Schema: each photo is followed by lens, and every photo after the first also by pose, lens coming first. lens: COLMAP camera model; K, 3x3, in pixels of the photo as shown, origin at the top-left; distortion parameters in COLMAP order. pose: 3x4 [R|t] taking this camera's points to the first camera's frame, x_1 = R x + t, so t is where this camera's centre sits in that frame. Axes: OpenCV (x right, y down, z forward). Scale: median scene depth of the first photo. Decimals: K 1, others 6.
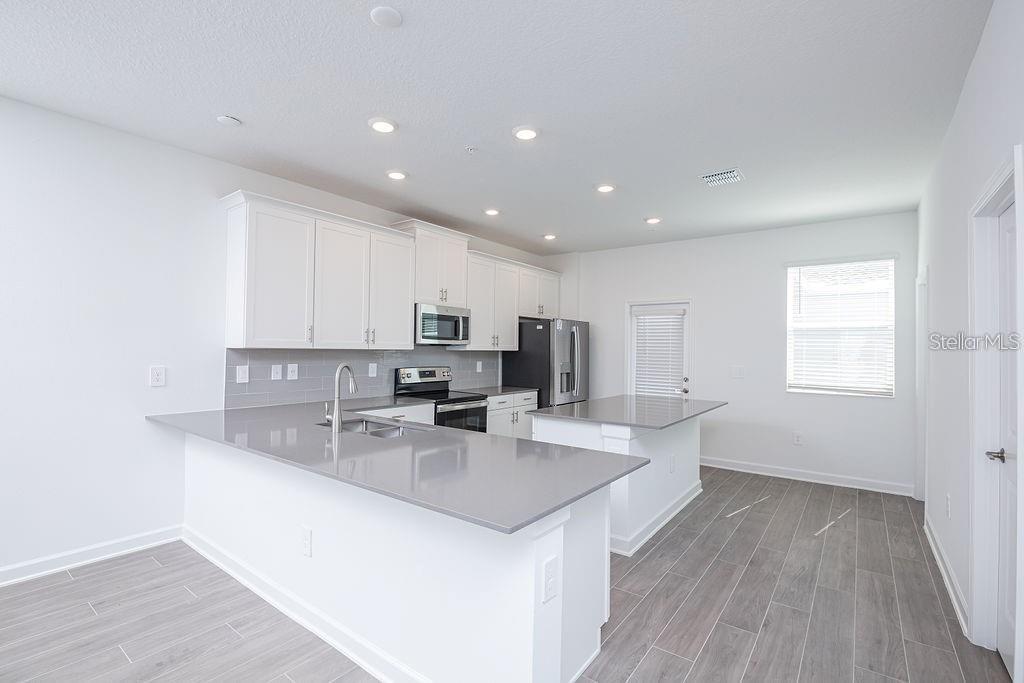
lens RADIAL K [[468.3, 0, 509.7], [0, 468.3, 344.1], [0, 0, 1]] dist [-0.018992, 0.000858]
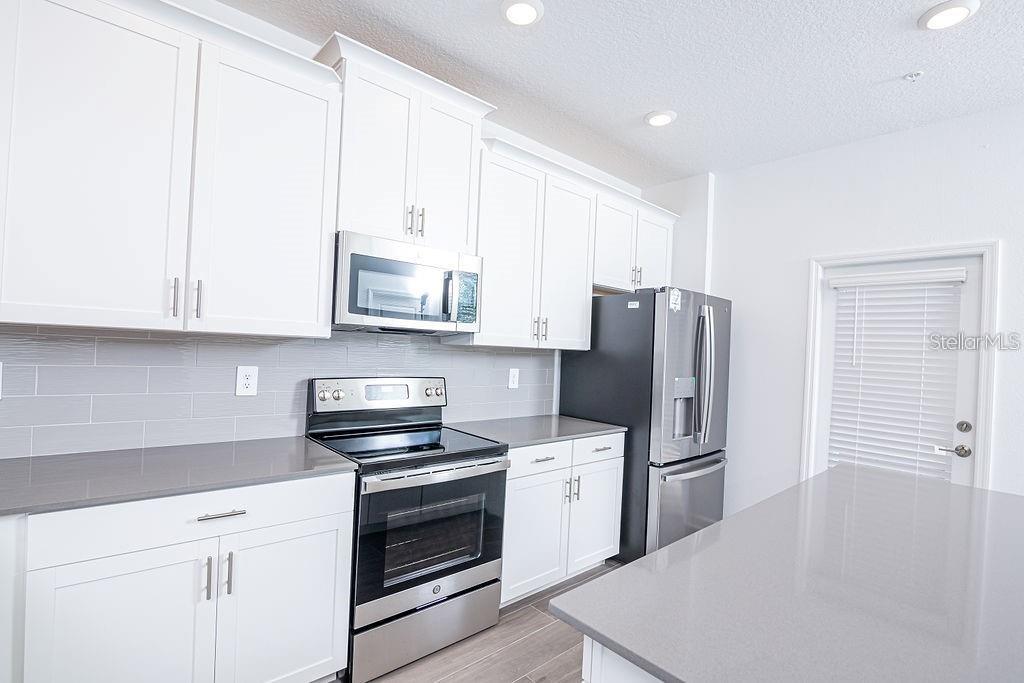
lens RADIAL K [[468.3, 0, 503.2], [0, 468.3, 351.0], [0, 0, 1]] dist [-0.018992, 0.000858]
pose [[0.977487, 0.030756, -0.208741, 0.039267], [-0.028435, 0.999496, 0.014107, 0.012343], [0.209070, -0.007854, 0.977869, 0.562331]]
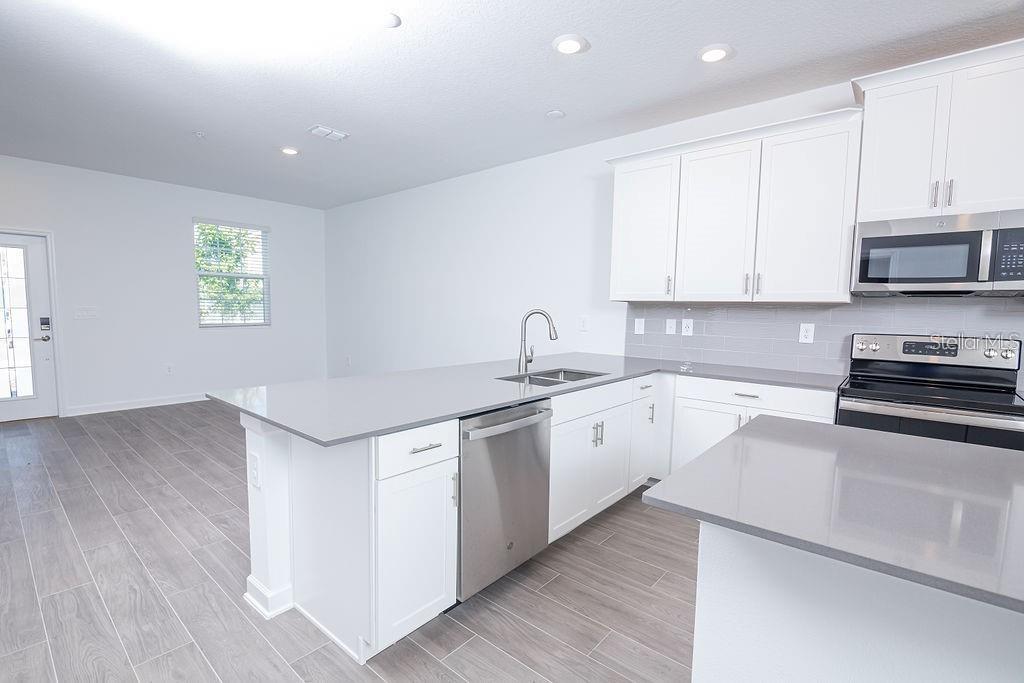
lens RADIAL K [[468.3, 0, 506.4], [0, 468.3, 350.6], [0, 0, 1]] dist [-0.018992, 0.000858]
pose [[-0.068451, 0.076091, -0.994749, 0.394211], [-0.004753, 0.997051, 0.076594, 0.028211], [0.997643, 0.009970, -0.067887, 0.553504]]
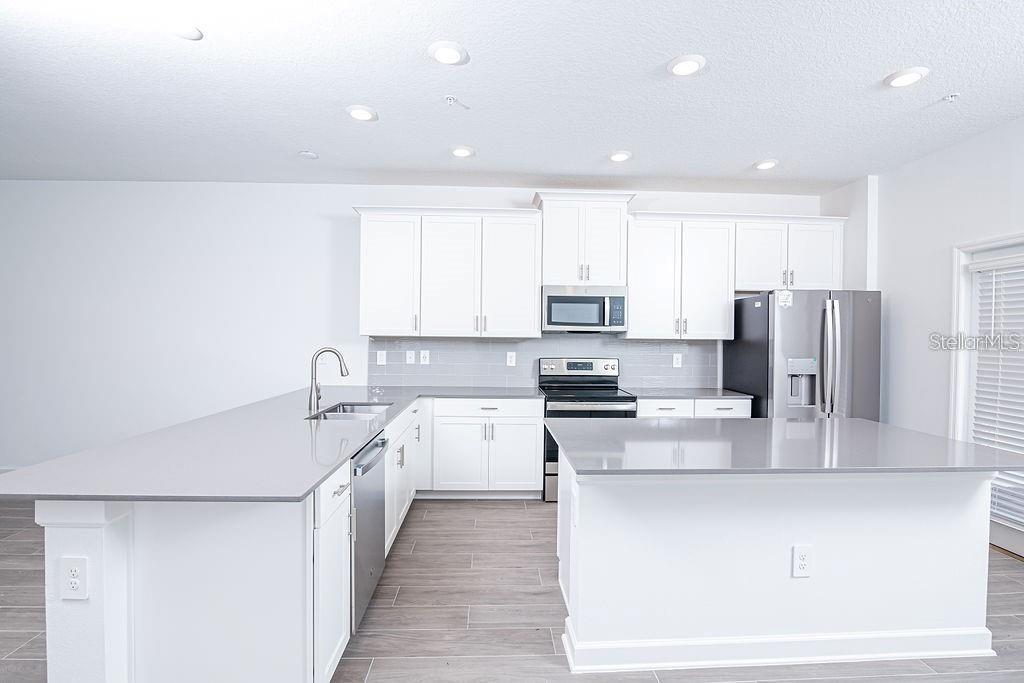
lens RADIAL K [[468.3, 0, 514.0], [0, 468.3, 345.0], [0, 0, 1]] dist [-0.018992, 0.000858]
pose [[0.634584, 0.007143, -0.772821, 0.422232], [0.006857, 0.999866, 0.014871, 0.011551], [0.772824, -0.014736, 0.634450, 0.359534]]
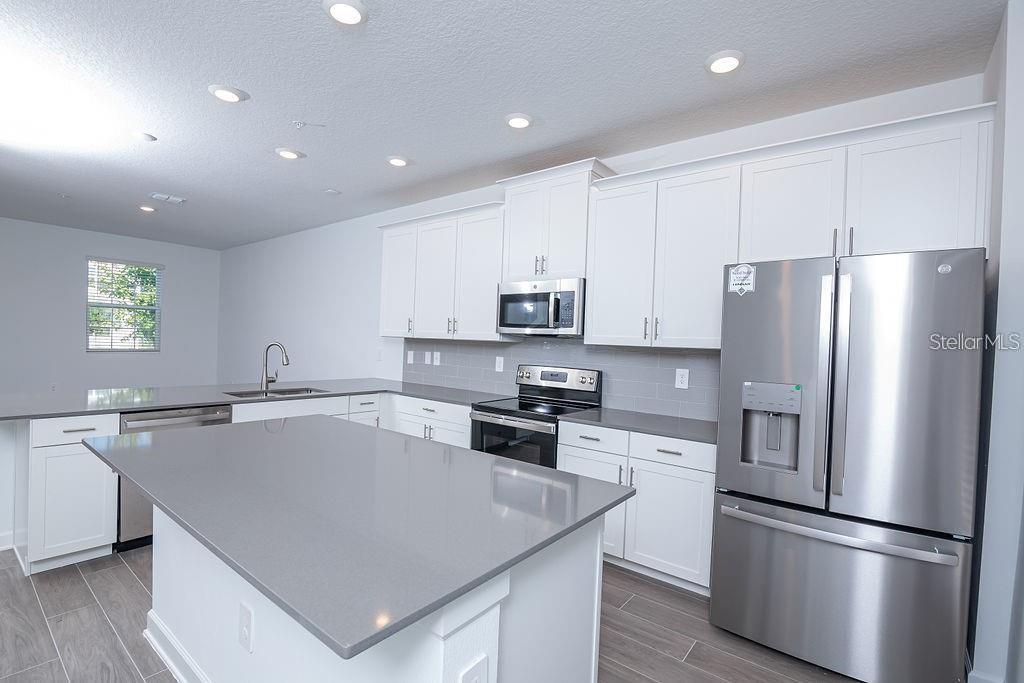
lens RADIAL K [[468.3, 0, 508.4], [0, 468.3, 348.5], [0, 0, 1]] dist [-0.018992, 0.000858]
pose [[-0.029241, 0.001215, -0.999572, 0.564315], [-0.025070, 0.999684, 0.001949, 0.021128], [0.999258, 0.025116, -0.029202, 0.960194]]
